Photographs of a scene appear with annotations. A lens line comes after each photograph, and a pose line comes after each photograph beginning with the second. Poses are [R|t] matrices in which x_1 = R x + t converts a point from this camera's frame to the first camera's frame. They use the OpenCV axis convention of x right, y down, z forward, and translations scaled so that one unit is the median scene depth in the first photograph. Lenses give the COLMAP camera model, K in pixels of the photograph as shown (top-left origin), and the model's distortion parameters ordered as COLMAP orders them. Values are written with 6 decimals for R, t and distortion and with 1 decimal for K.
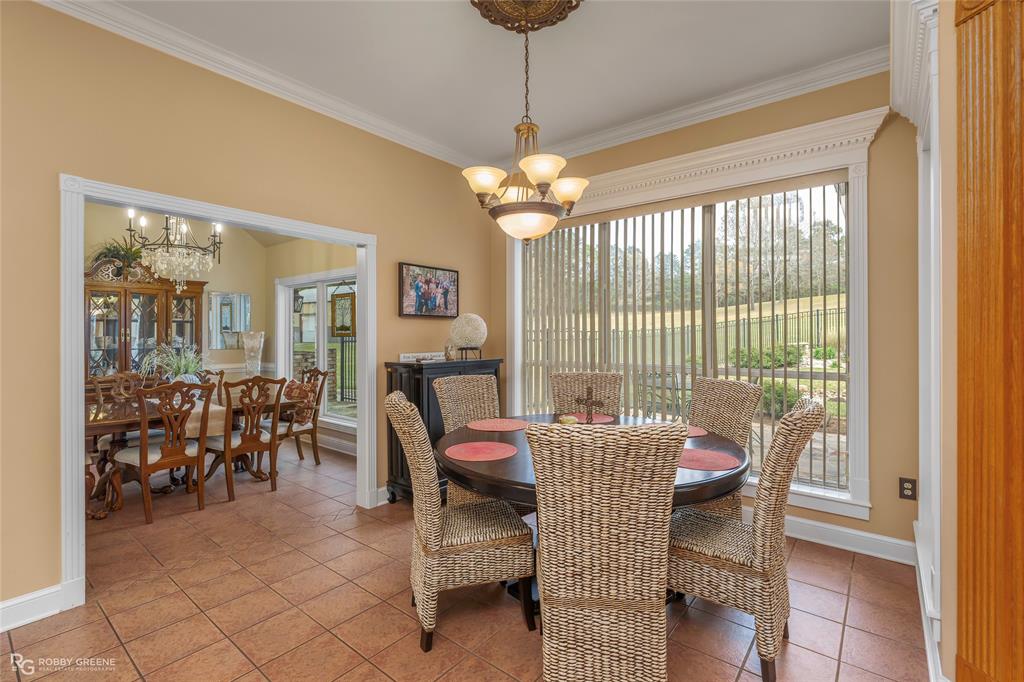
lens RADIAL K [[466.4, 0, 513.7], [0, 466.4, 335.3], [0, 0, 1]] dist [-0.008417, 0.000359]
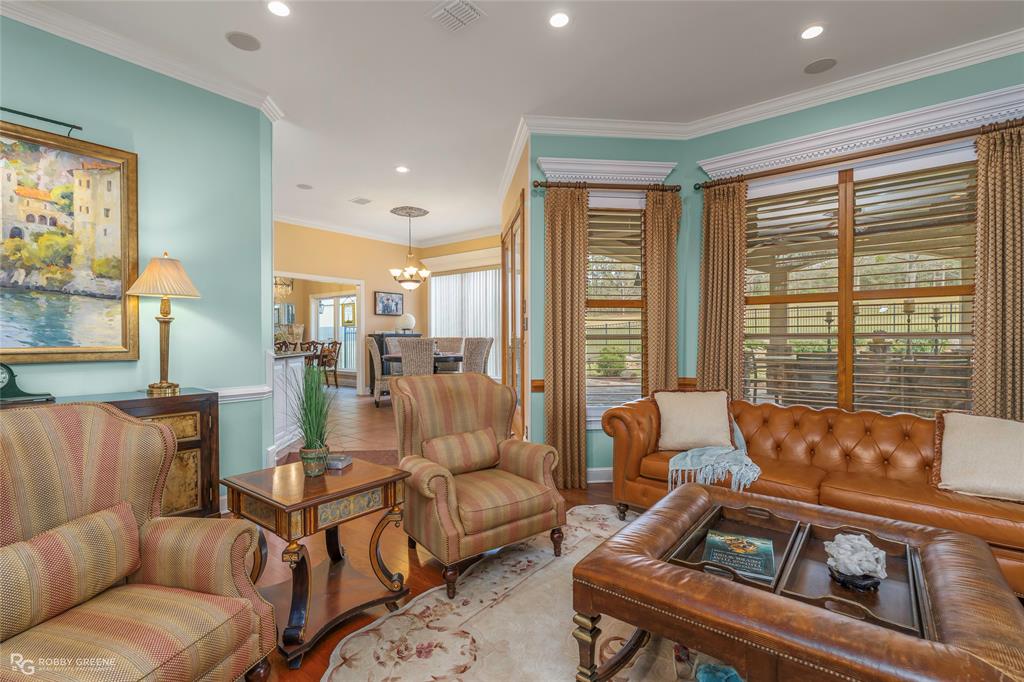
lens RADIAL K [[466.4, 0, 515.0], [0, 466.4, 338.7], [0, 0, 1]] dist [-0.008417, 0.000359]
pose [[0.999951, -0.005356, 0.008369, 0.401954], [0.005306, 0.999968, 0.006007, 0.062297], [-0.008401, -0.005962, 0.999947, -1.230422]]
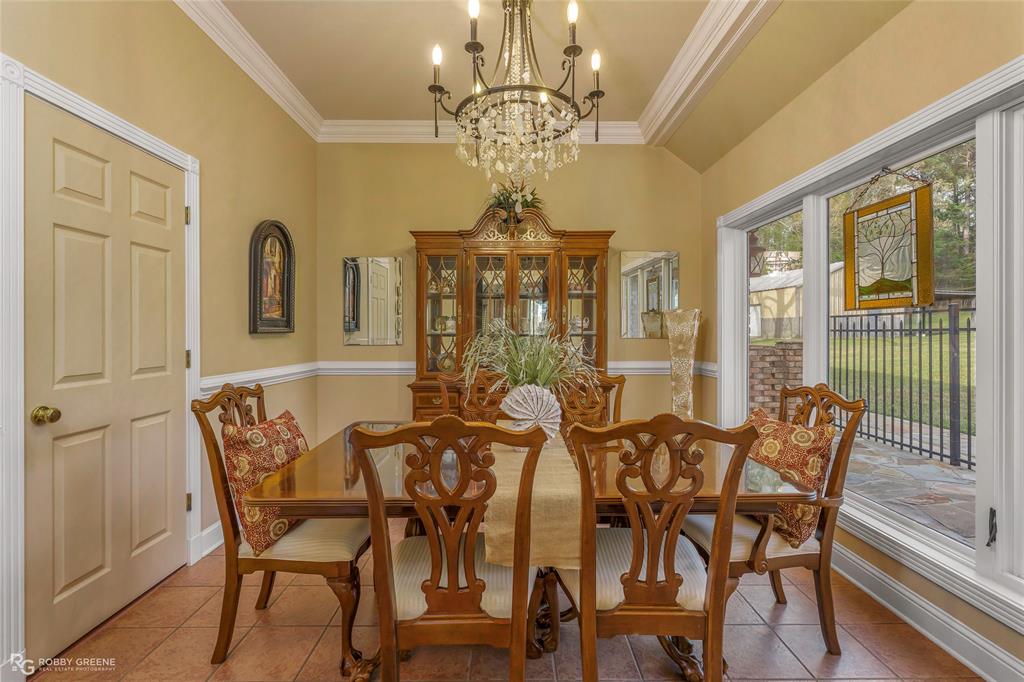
lens RADIAL K [[466.4, 0, 513.6], [0, 466.4, 330.1], [0, 0, 1]] dist [-0.008417, 0.000359]
pose [[0.636017, 0.000026, -0.771675, -0.352444], [-0.001219, 0.999999, -0.000972, 0.029620], [0.771674, 0.001559, 0.636017, 0.677798]]
